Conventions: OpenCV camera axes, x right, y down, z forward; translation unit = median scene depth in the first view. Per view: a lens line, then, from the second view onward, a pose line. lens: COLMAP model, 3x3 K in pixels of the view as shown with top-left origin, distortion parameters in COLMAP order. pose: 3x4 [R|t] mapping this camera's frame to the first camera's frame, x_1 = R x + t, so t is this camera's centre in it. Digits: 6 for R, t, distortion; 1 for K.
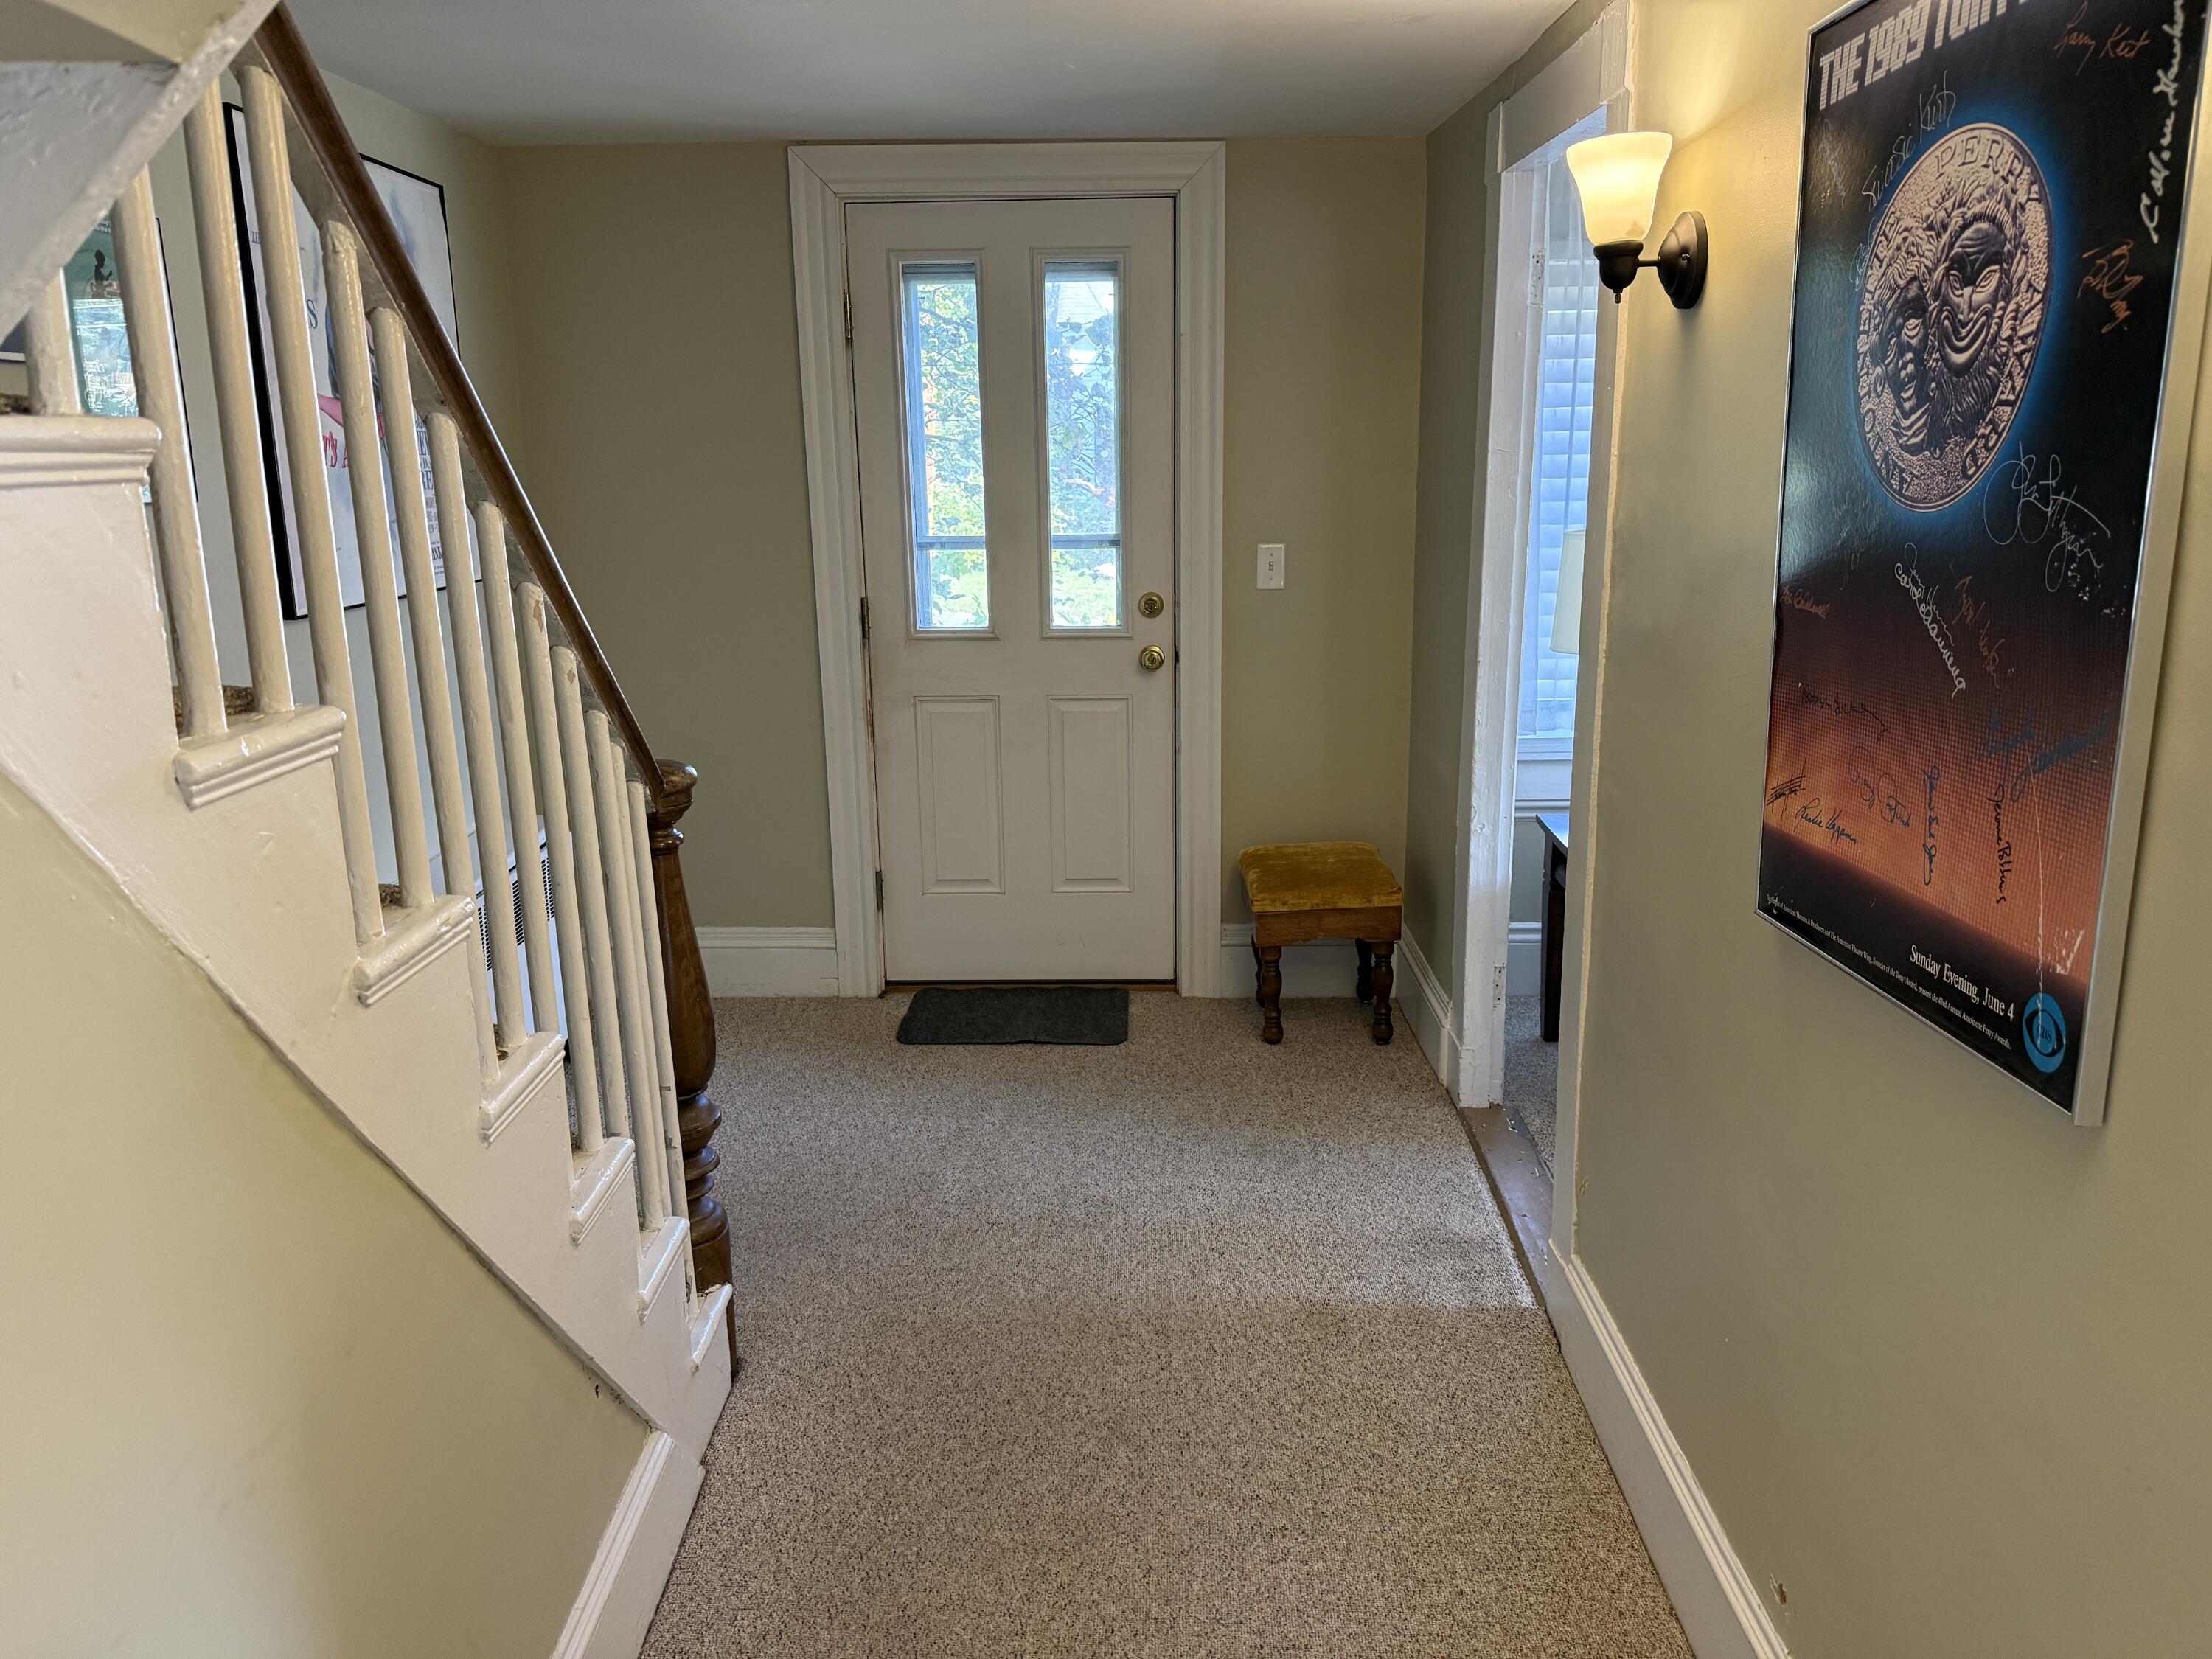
lens RADIAL K [[1567.6, 0, 1096.3], [0, 1567.6, 834.4], [0, 0, 1]] dist [0.056510, -0.071158]
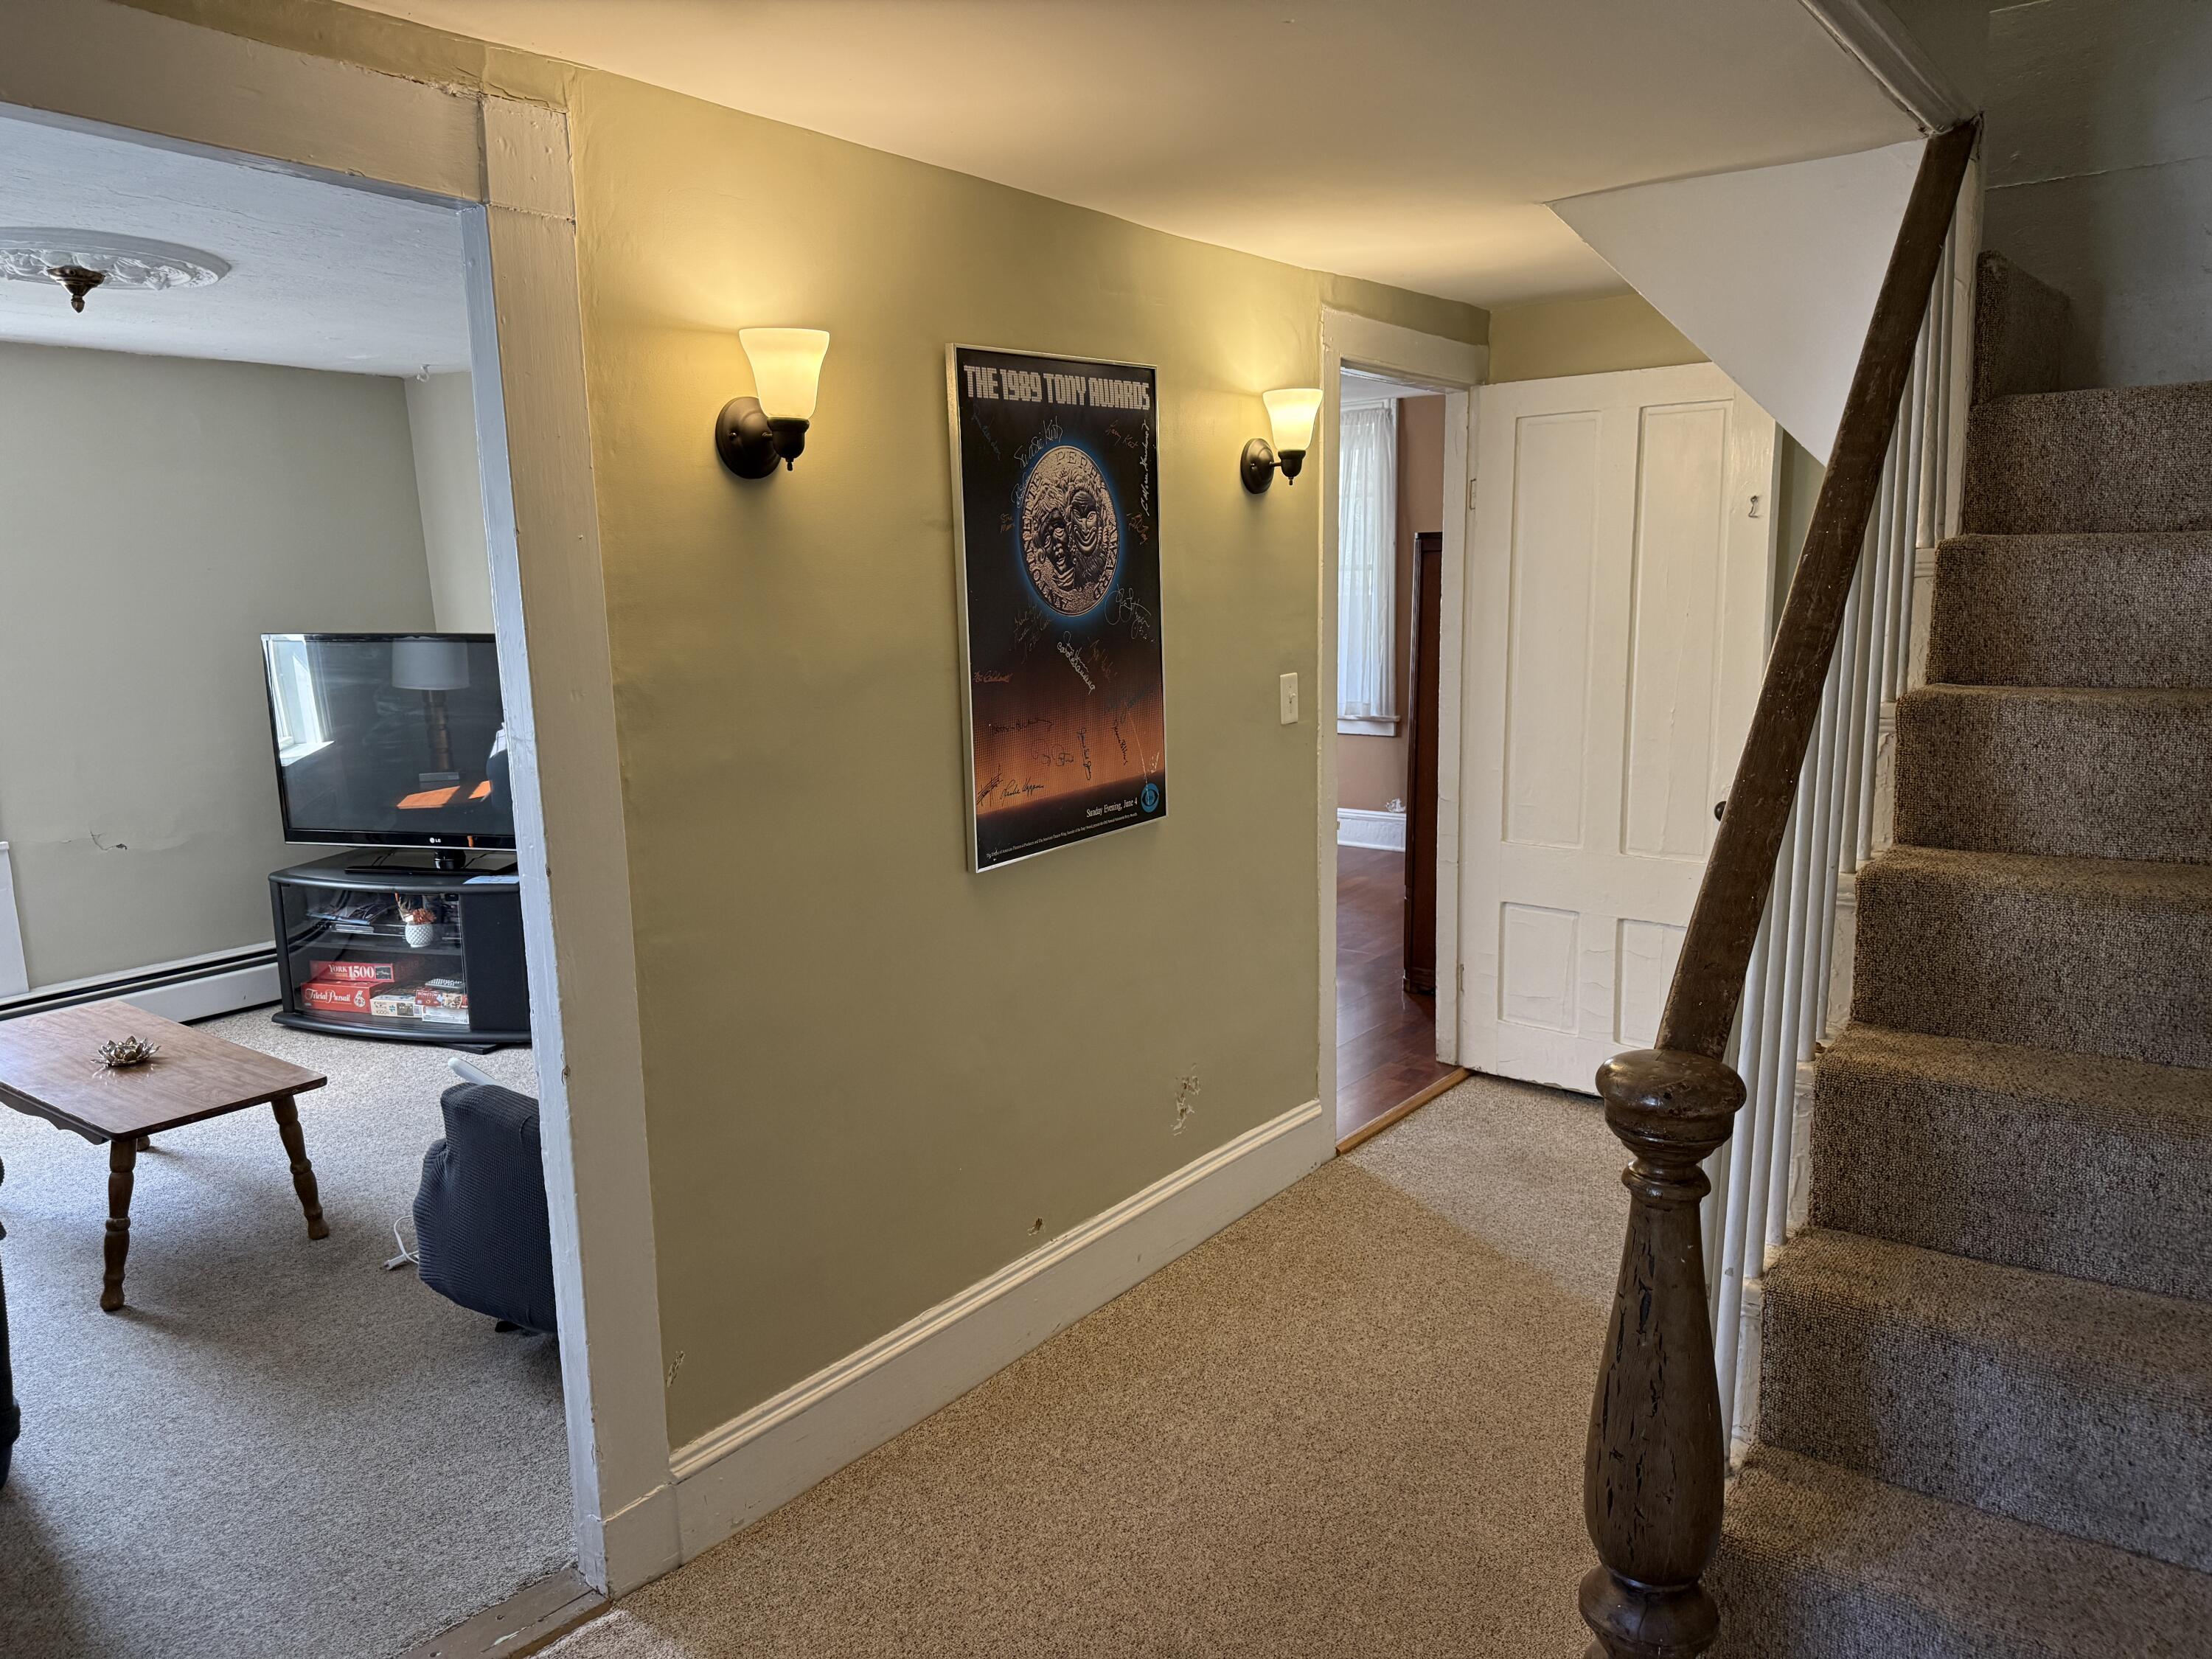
lens RADIAL K [[1567.6, 0, 1093.4], [0, 1567.6, 831.9], [0, 0, 1]] dist [0.056510, -0.071158]
pose [[-0.811366, -0.080677, 0.578944, -0.786575], [0.157350, 0.923727, 0.349242, -0.691225], [-0.562962, 0.374460, -0.736786, 2.733262]]
